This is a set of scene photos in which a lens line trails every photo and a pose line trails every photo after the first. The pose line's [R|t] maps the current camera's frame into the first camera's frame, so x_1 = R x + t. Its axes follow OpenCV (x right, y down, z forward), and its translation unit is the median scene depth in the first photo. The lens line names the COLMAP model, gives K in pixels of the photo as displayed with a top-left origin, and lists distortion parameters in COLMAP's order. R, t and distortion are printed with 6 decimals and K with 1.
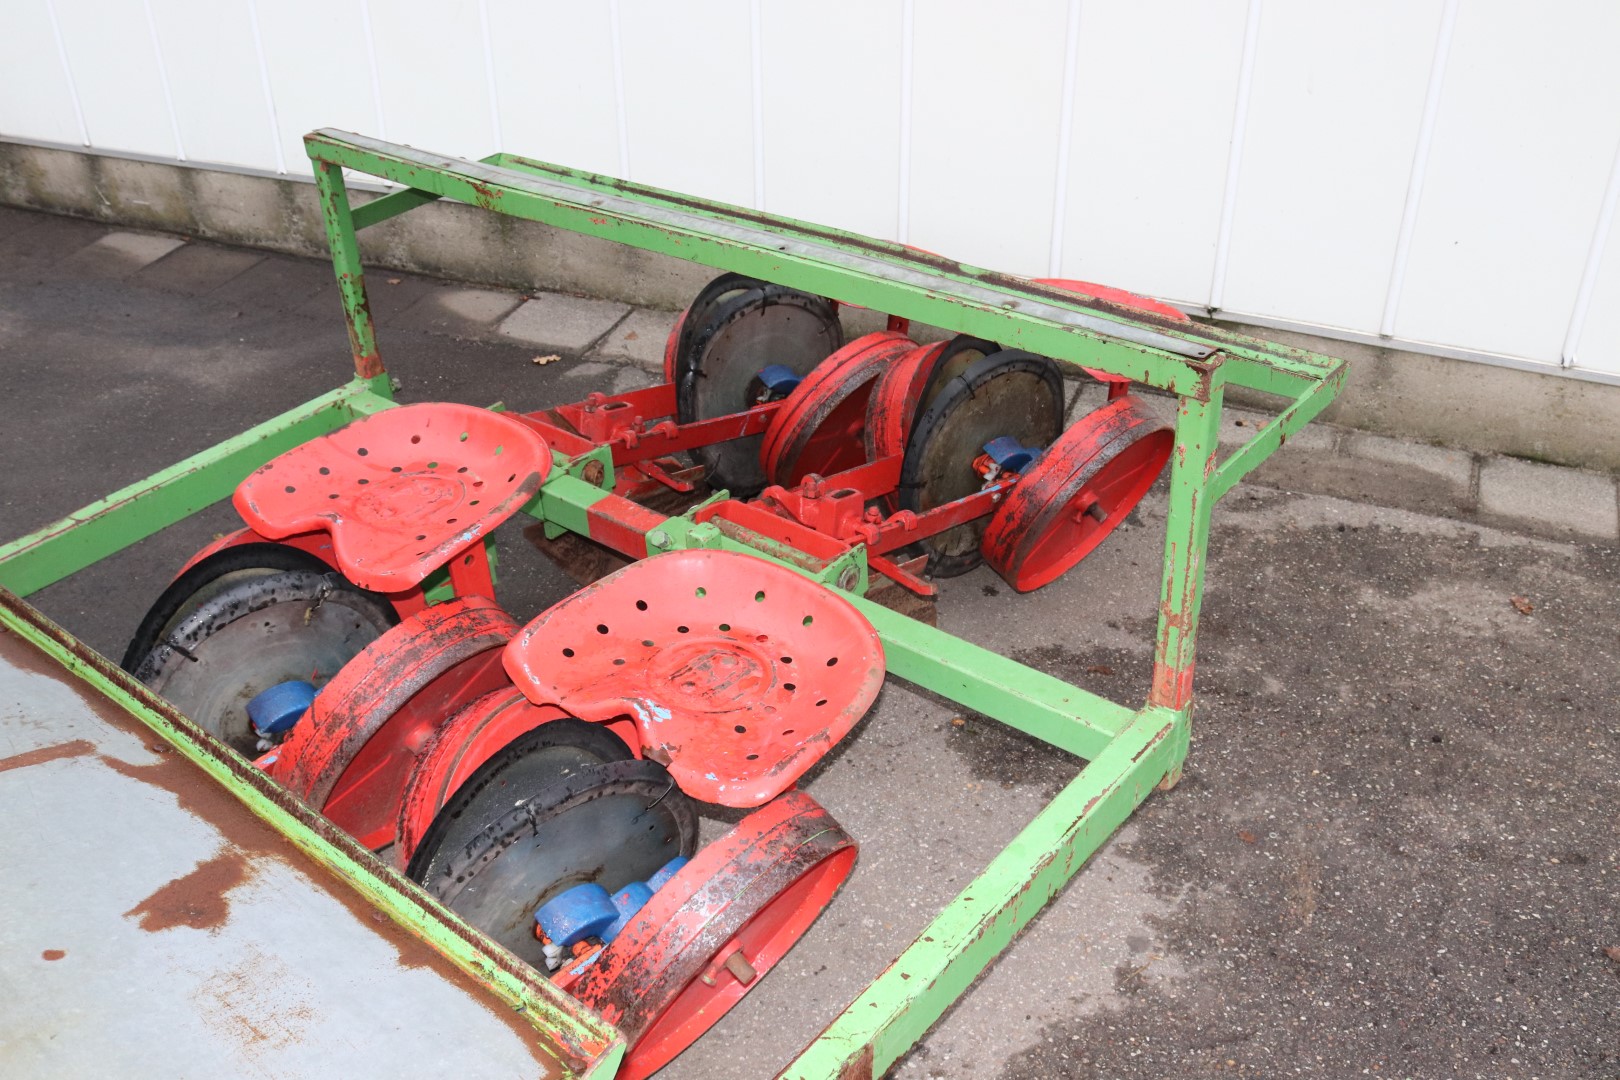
lens RADIAL K [[1544.9, 0, 819.4], [0, 1544.9, 552.4], [0, 0, 1]] dist [-0.148354, 0.169445]
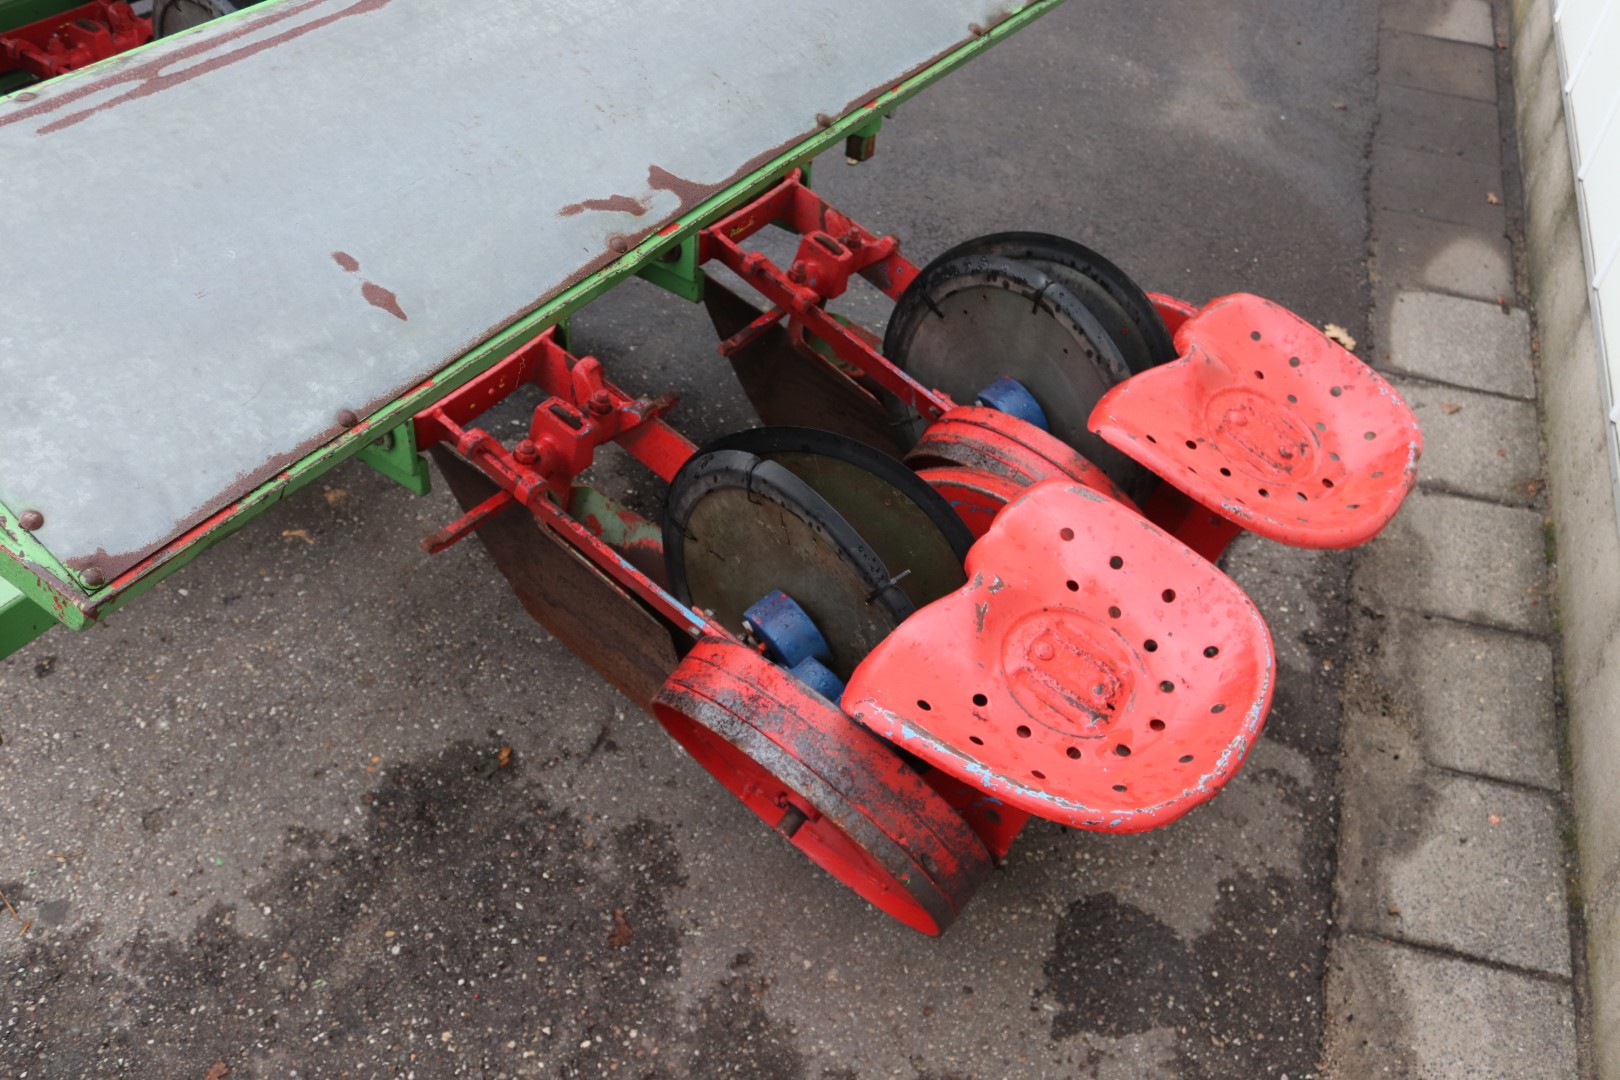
lens RADIAL K [[1544.9, 0, 819.4], [0, 1544.9, 552.4], [0, 0, 1]] dist [-0.148354, 0.169445]
pose [[0.092026, 0.705355, -0.702855, 0.495319], [-0.598663, 0.603228, 0.526990, -0.385426], [0.795697, 0.372277, 0.477783, 0.641008]]
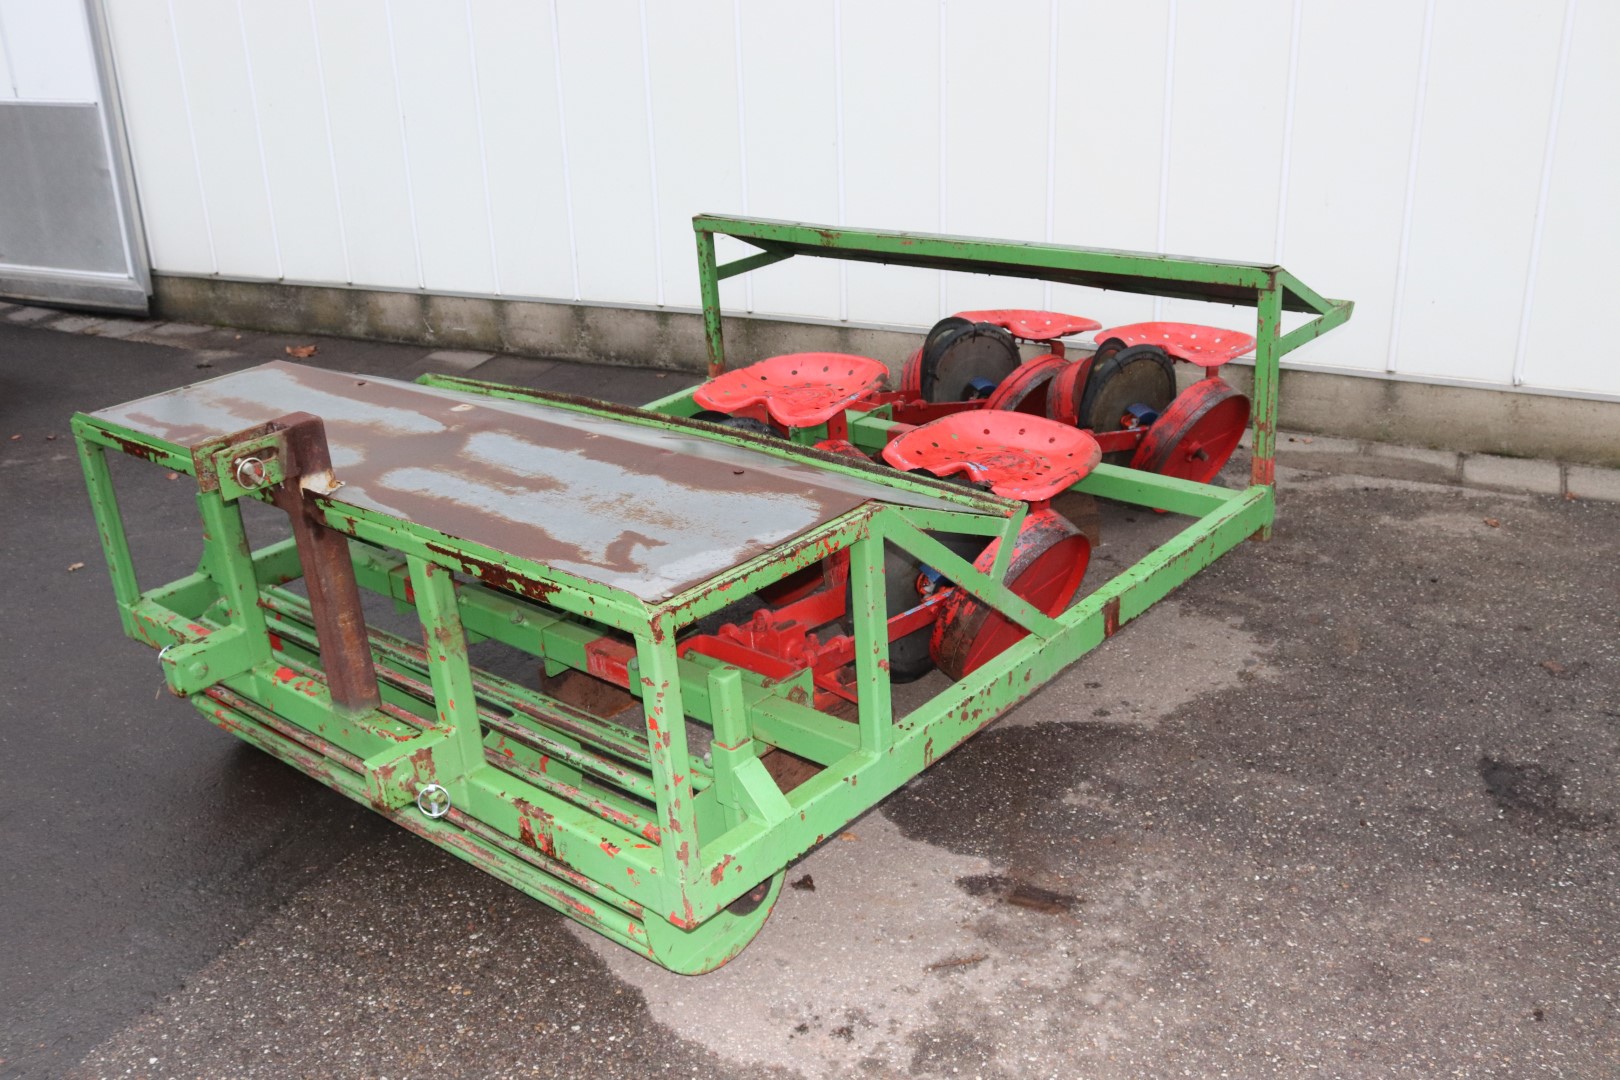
lens RADIAL K [[1544.9, 0, 819.4], [0, 1544.9, 552.4], [0, 0, 1]] dist [-0.148354, 0.169445]
pose [[0.999508, -0.010008, -0.029728, -0.144689], [0.004810, 0.985431, -0.170010, 0.305176], [0.030997, 0.169783, 0.984994, -0.460704]]
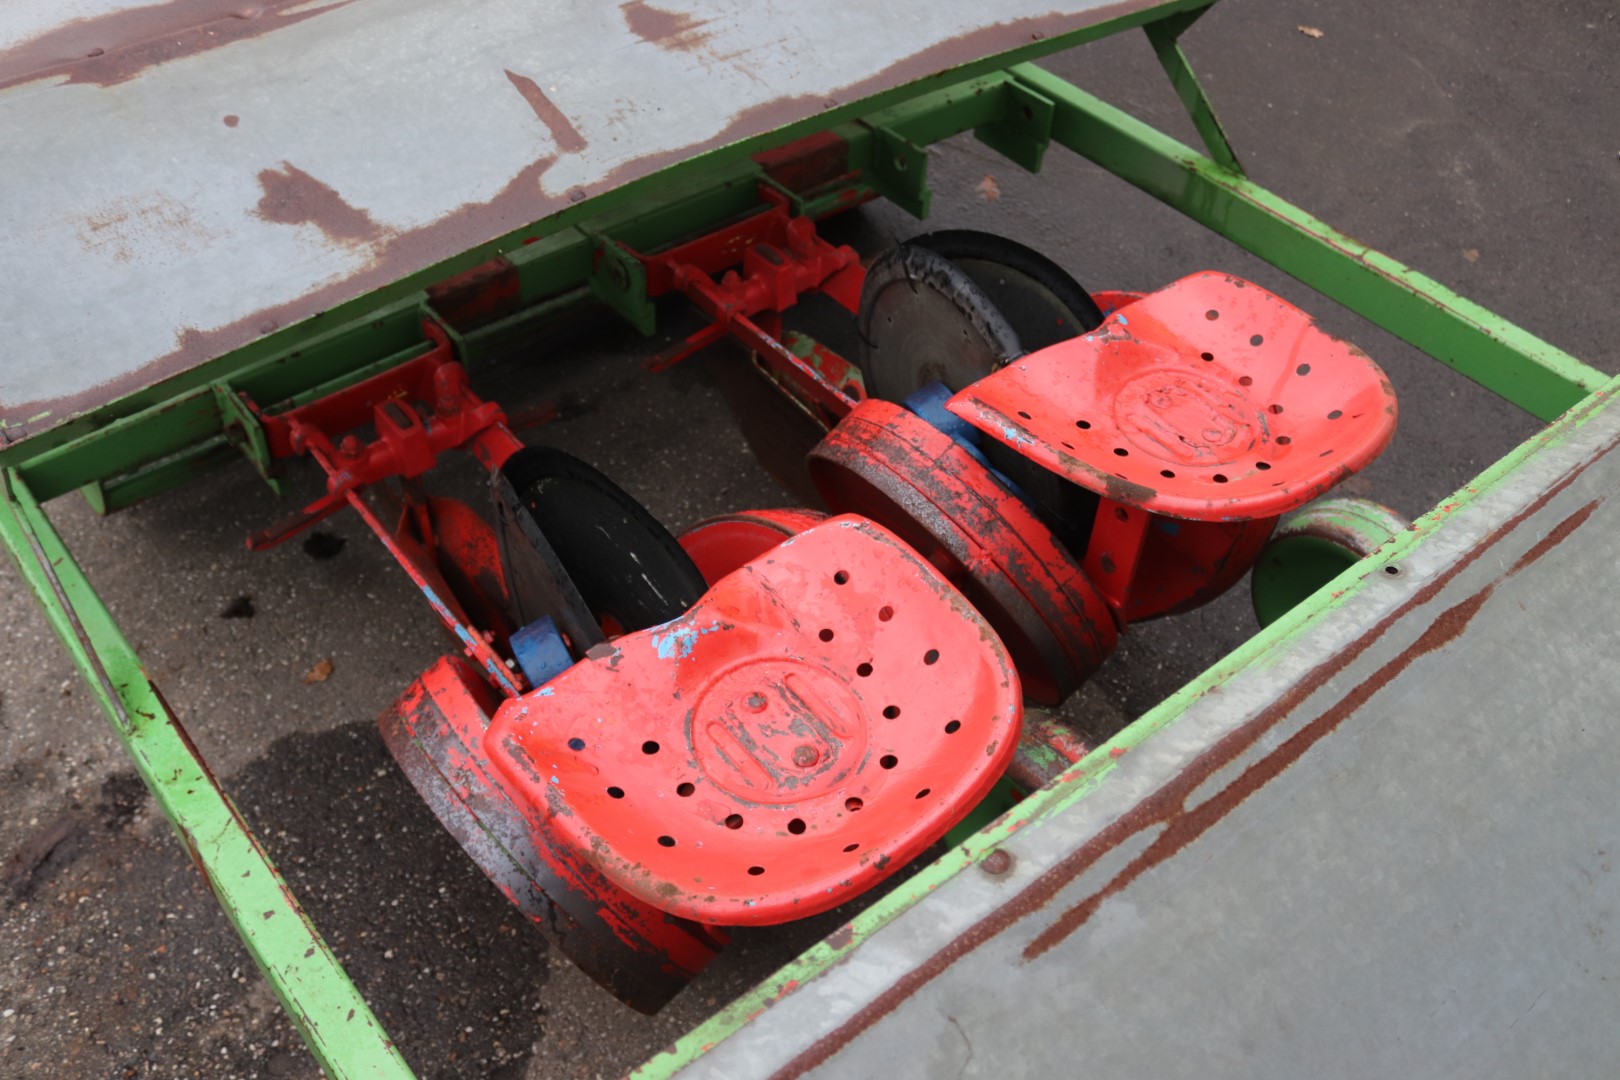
lens RADIAL K [[1544.9, 0, 819.4], [0, 1544.9, 552.4], [0, 0, 1]] dist [-0.148354, 0.169445]
pose [[-0.187821, 0.707621, -0.681173, 0.225580], [-0.554619, 0.495963, 0.668145, -0.286355], [0.810630, 0.503283, 0.299308, 0.484515]]
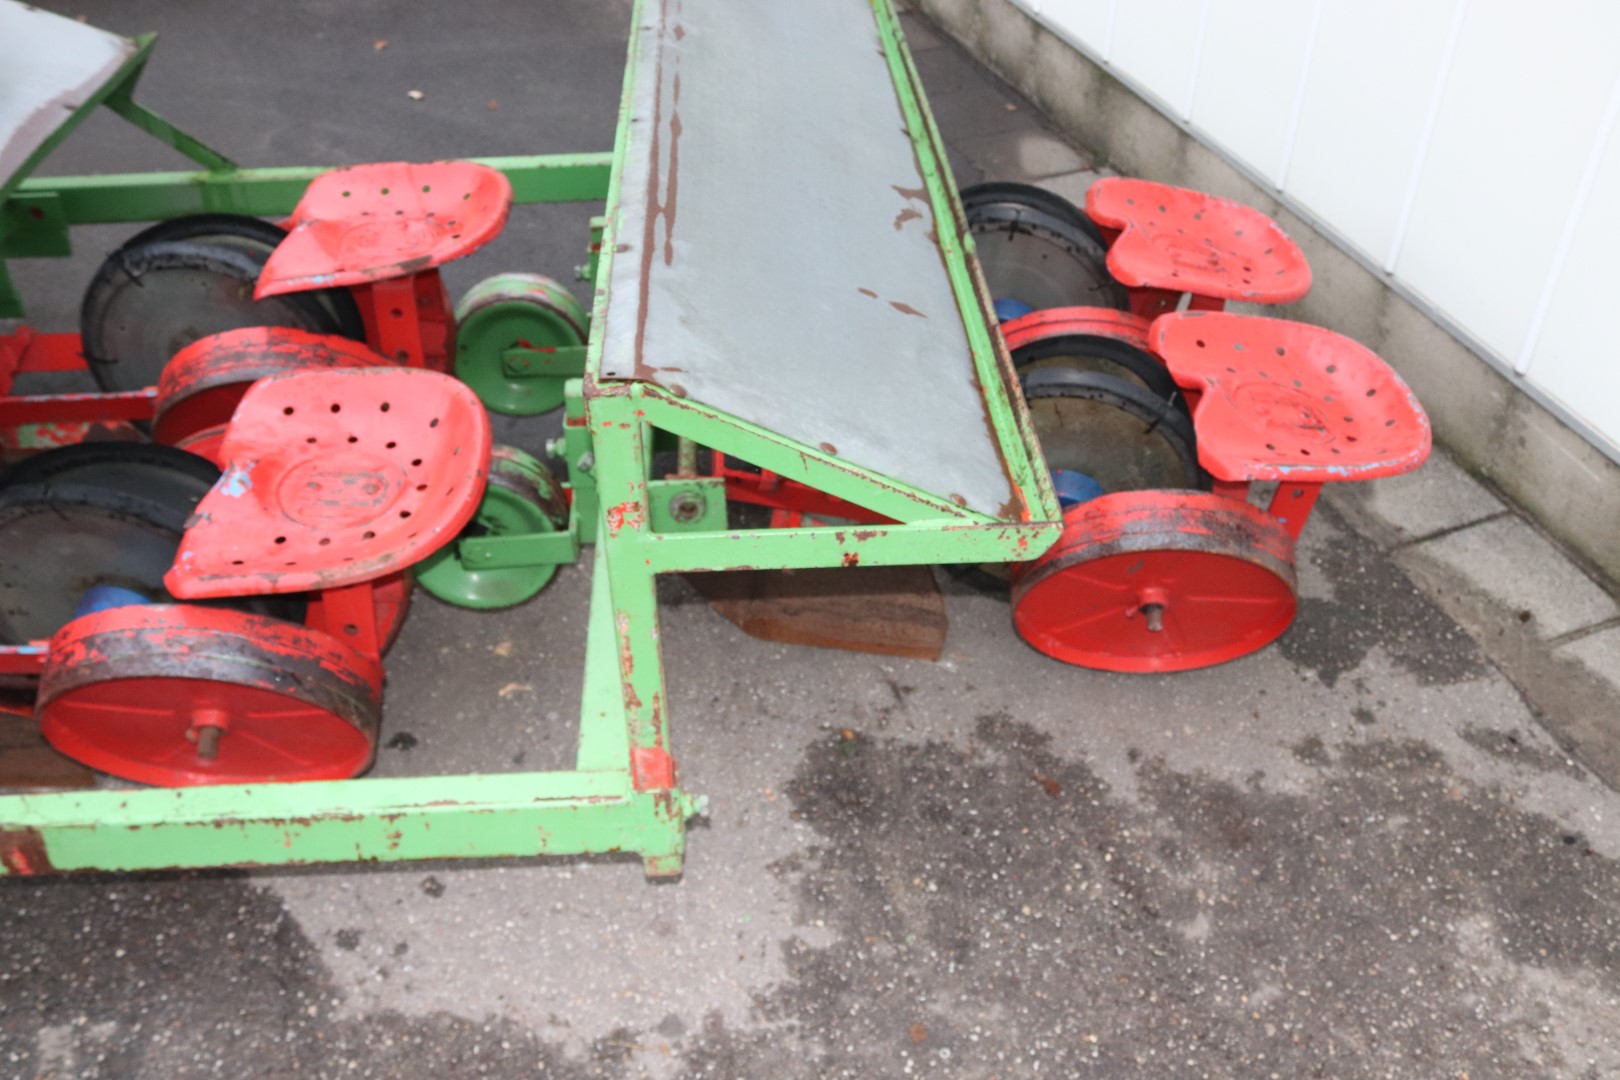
lens RADIAL K [[1544.9, 0, 819.4], [0, 1544.9, 552.4], [0, 0, 1]] dist [-0.148354, 0.169445]
pose [[0.680285, 0.473989, -0.559059, 0.455720], [-0.416131, 0.877672, 0.237755, -0.159279], [0.603364, 0.070901, 0.794308, 0.256748]]
